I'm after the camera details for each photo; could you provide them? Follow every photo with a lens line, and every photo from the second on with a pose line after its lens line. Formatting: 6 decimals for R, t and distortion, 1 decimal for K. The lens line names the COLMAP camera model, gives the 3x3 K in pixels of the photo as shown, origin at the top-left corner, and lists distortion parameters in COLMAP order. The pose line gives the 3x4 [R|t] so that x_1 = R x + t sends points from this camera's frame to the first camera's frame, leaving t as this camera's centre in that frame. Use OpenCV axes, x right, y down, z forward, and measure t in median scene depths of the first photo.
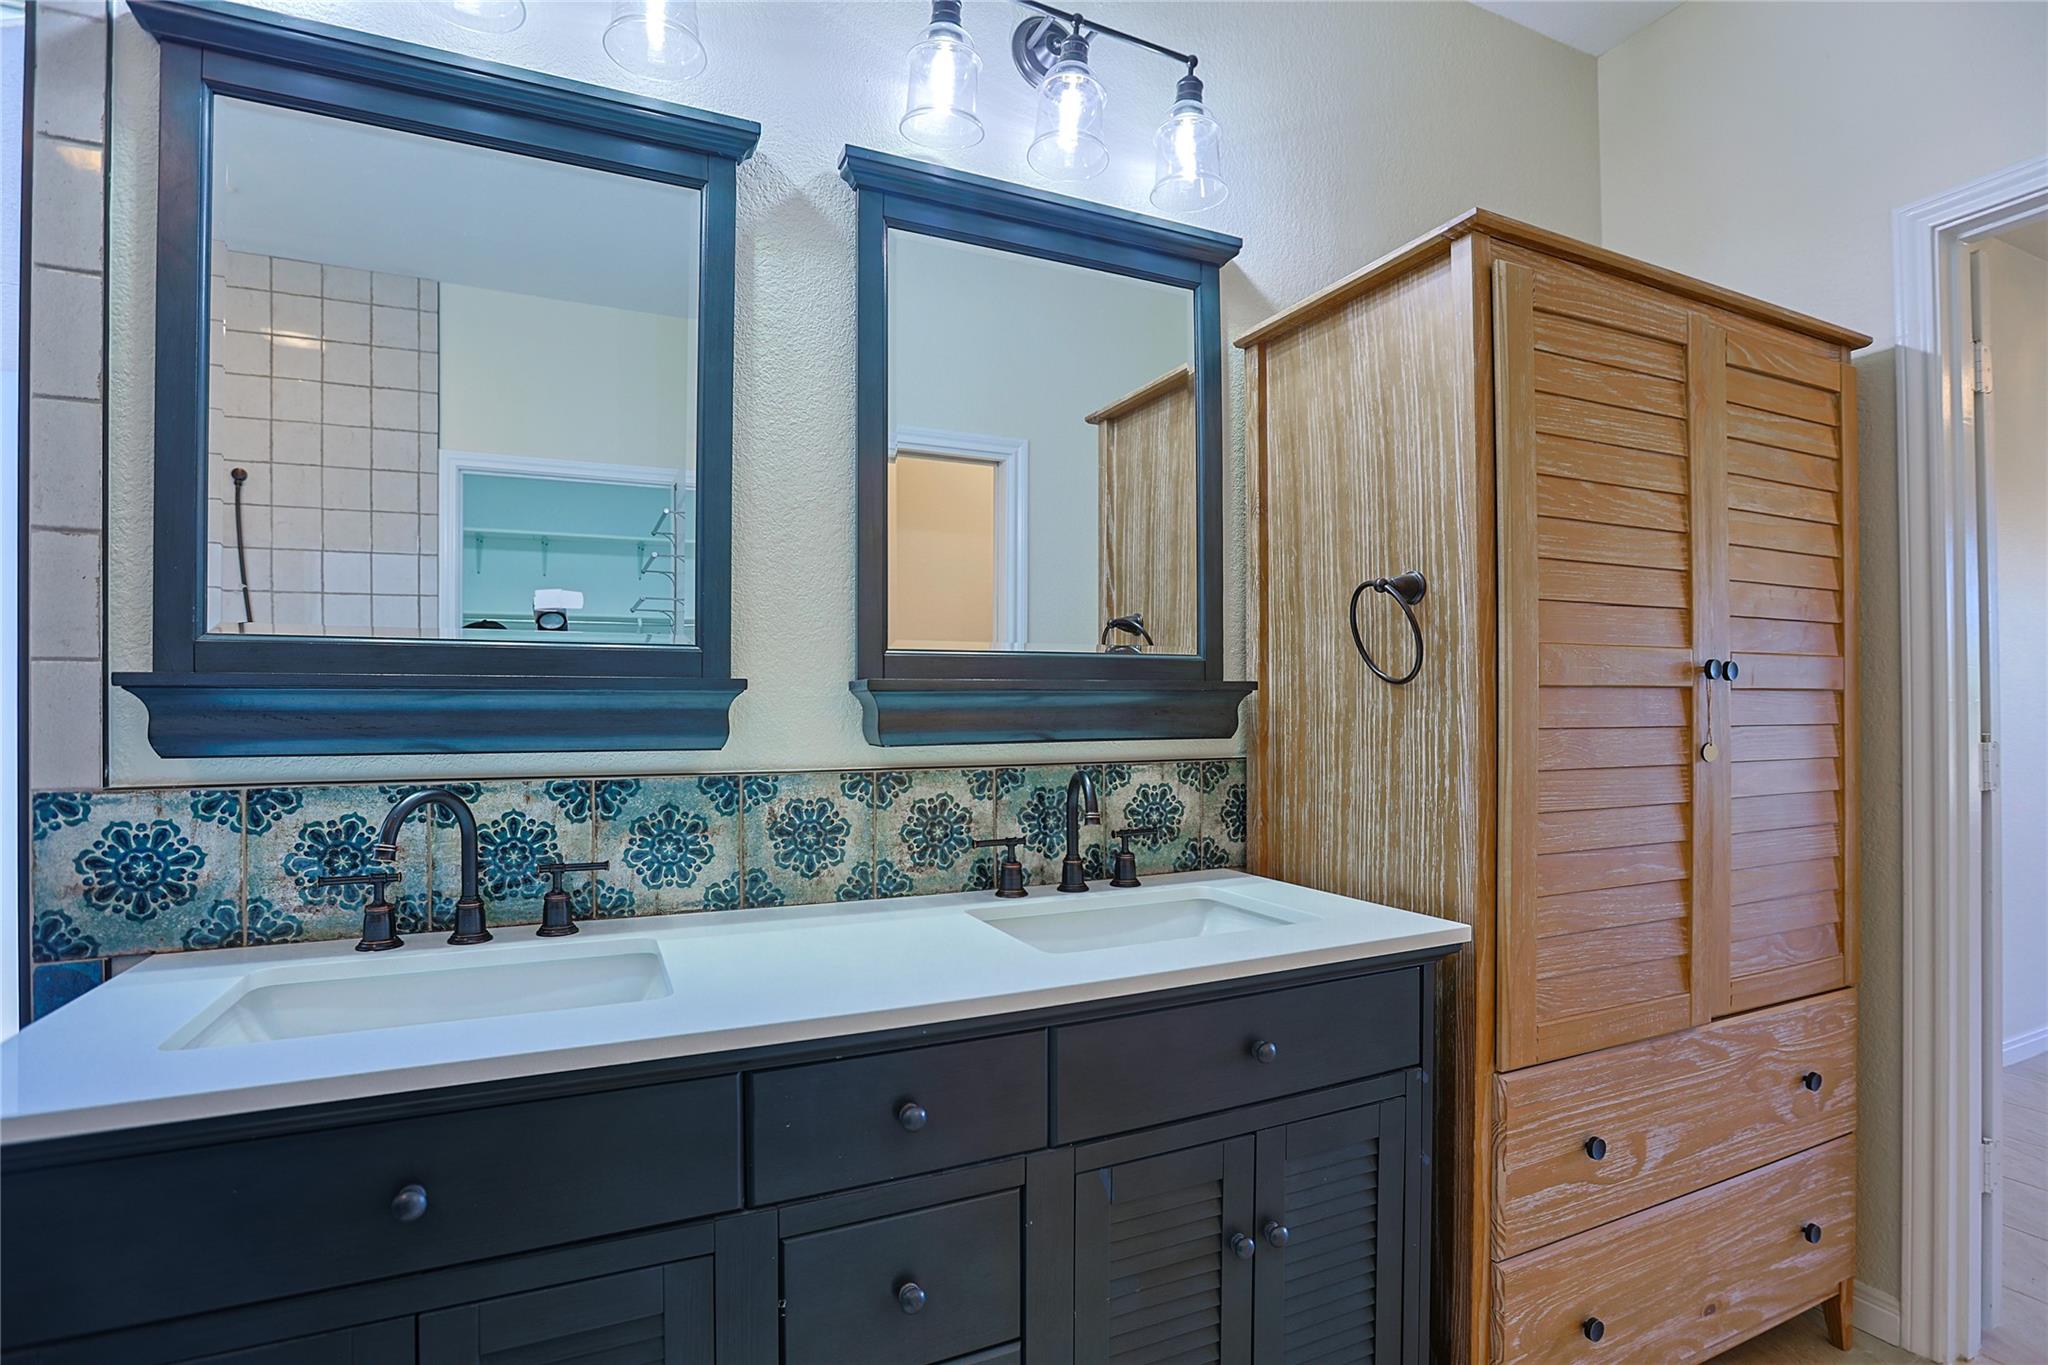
lens RADIAL K [[985.8, 0, 1014.0], [0, 985.8, 691.0], [0, 0, 1]] dist [-0.080048, 0.041834]
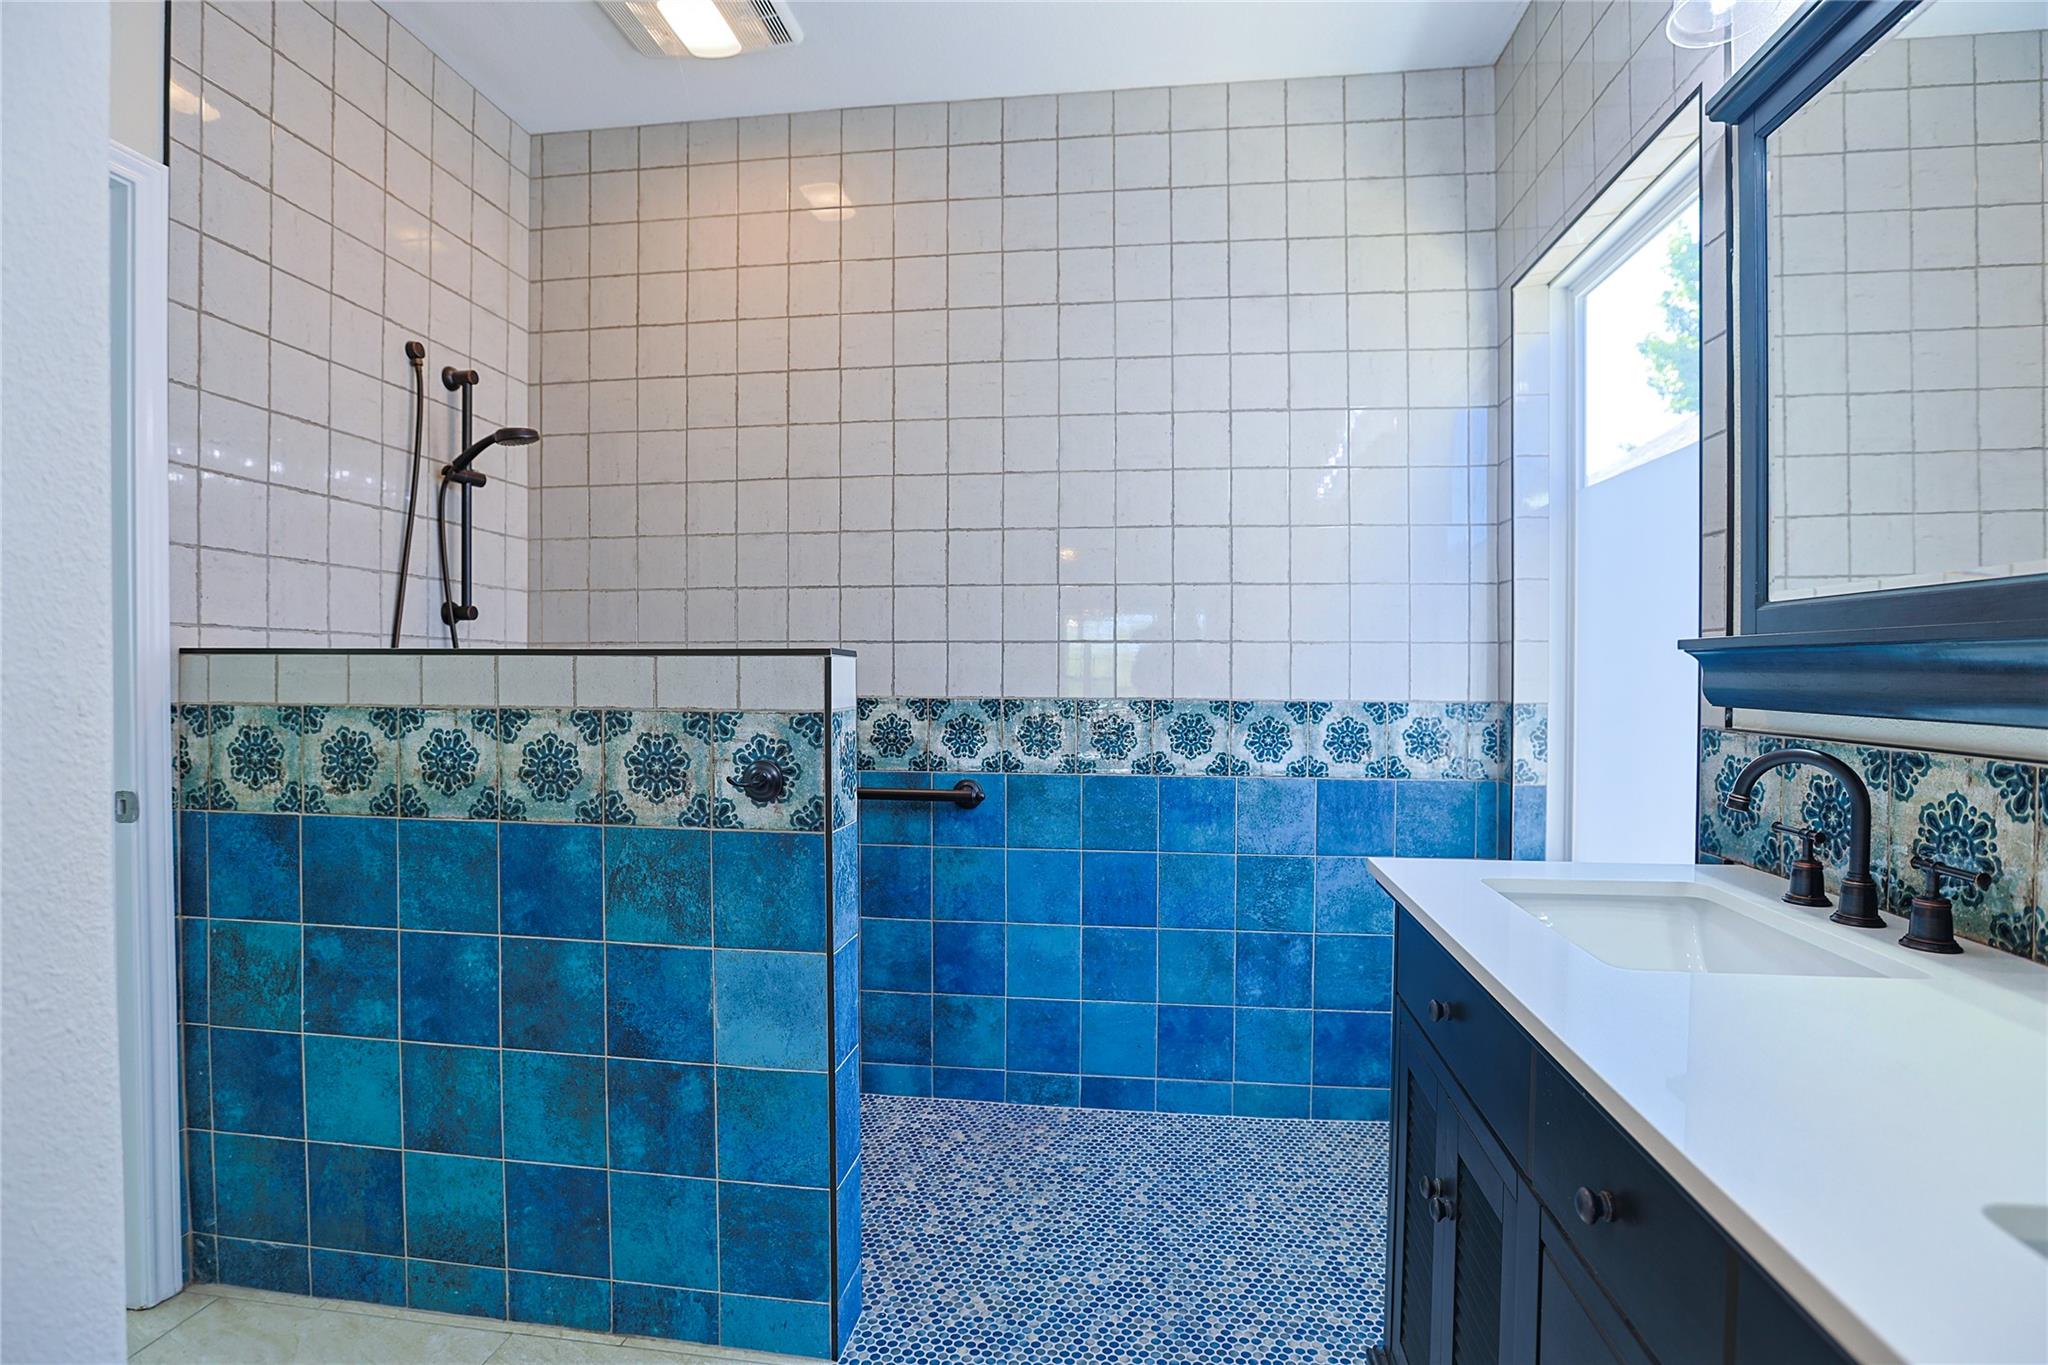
lens RADIAL K [[1003.7, 0, 1023.6], [0, 1003.7, 688.8], [0, 0, 1]] dist [-0.059649, 0.022602]
pose [[-0.536990, 0.013136, -0.843486, 0.514003], [0.002340, 0.999898, 0.014082, 0.020434], [0.843585, 0.005588, -0.536966, 0.679804]]
